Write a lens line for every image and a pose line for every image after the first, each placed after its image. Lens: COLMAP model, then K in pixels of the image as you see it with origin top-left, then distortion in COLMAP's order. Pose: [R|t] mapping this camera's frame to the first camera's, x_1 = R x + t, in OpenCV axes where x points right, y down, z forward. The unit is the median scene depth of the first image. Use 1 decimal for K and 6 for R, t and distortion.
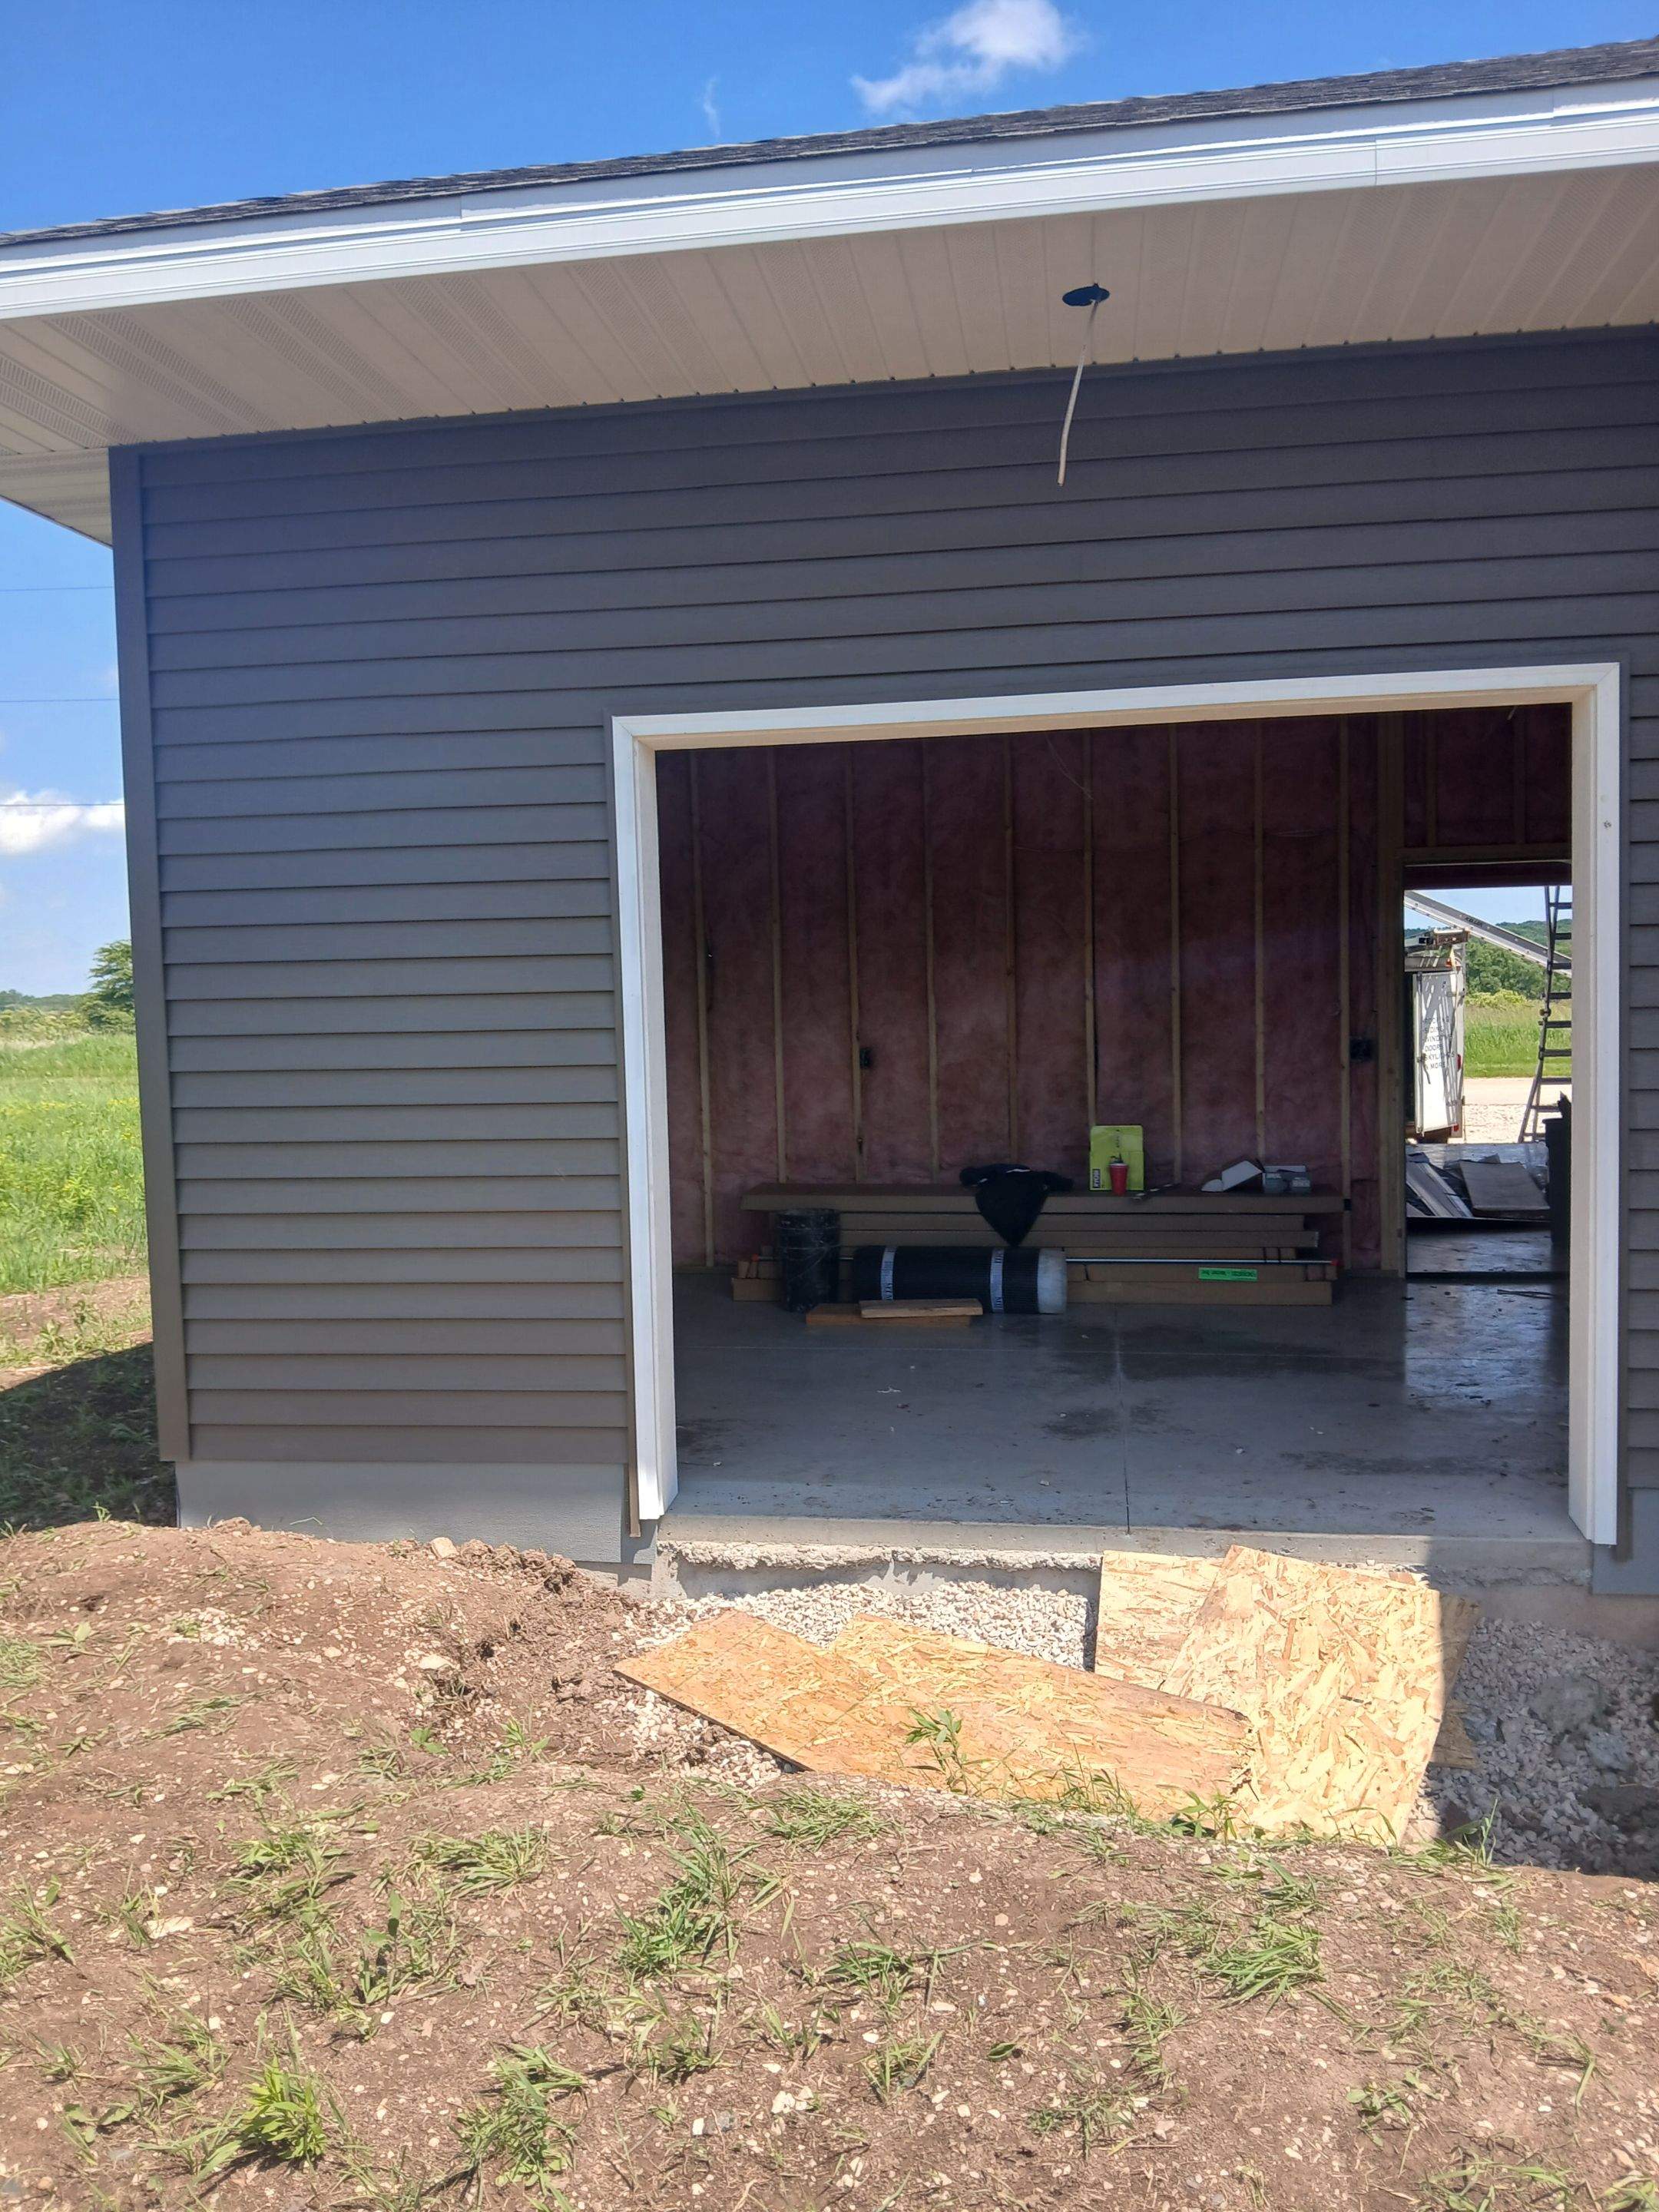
lens RADIAL K [[1771.1, 0, 783.0], [0, 1771.1, 1112.0], [0, 0, 1]] dist [0.049891, -0.087864]
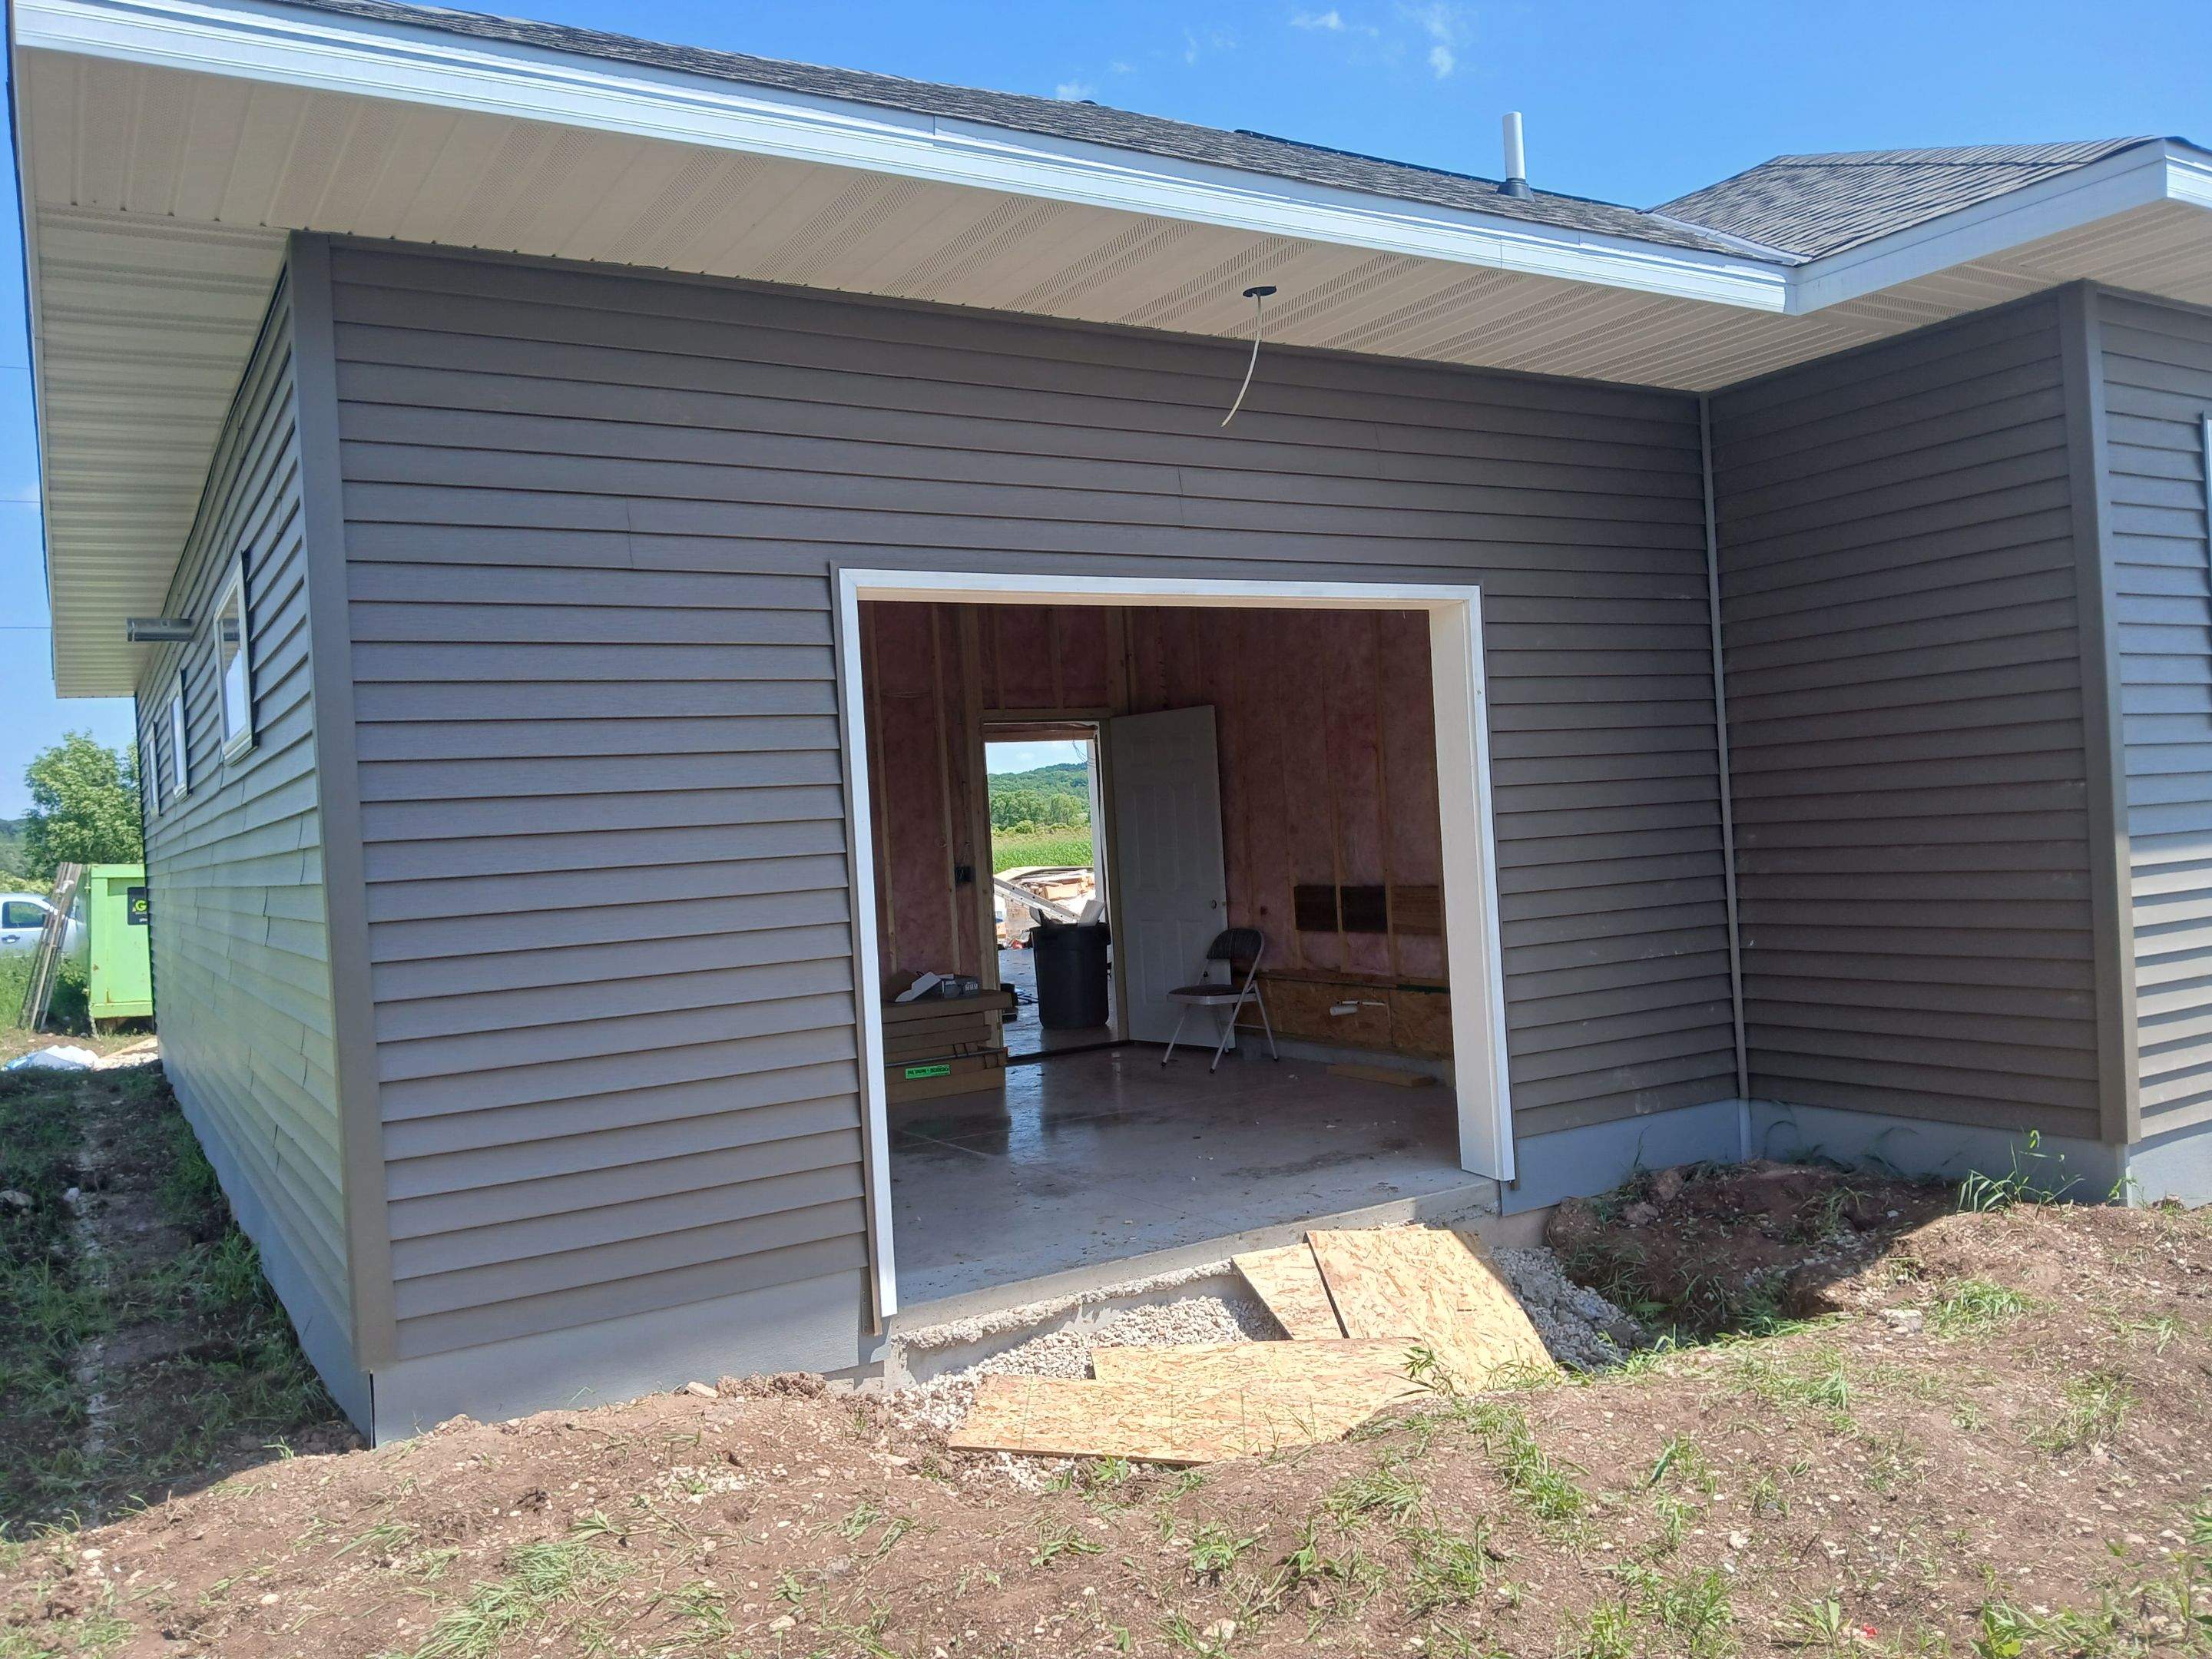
lens RADIAL K [[1736.7, 0, 1138.8], [0, 1736.7, 835.5], [0, 0, 1]] dist [0.059326, -0.097324]
pose [[0.752507, -0.027908, 0.657993, -0.662274], [0.076413, 0.996054, -0.045142, 0.001524], [-0.654137, 0.084249, 0.751670, 0.093961]]
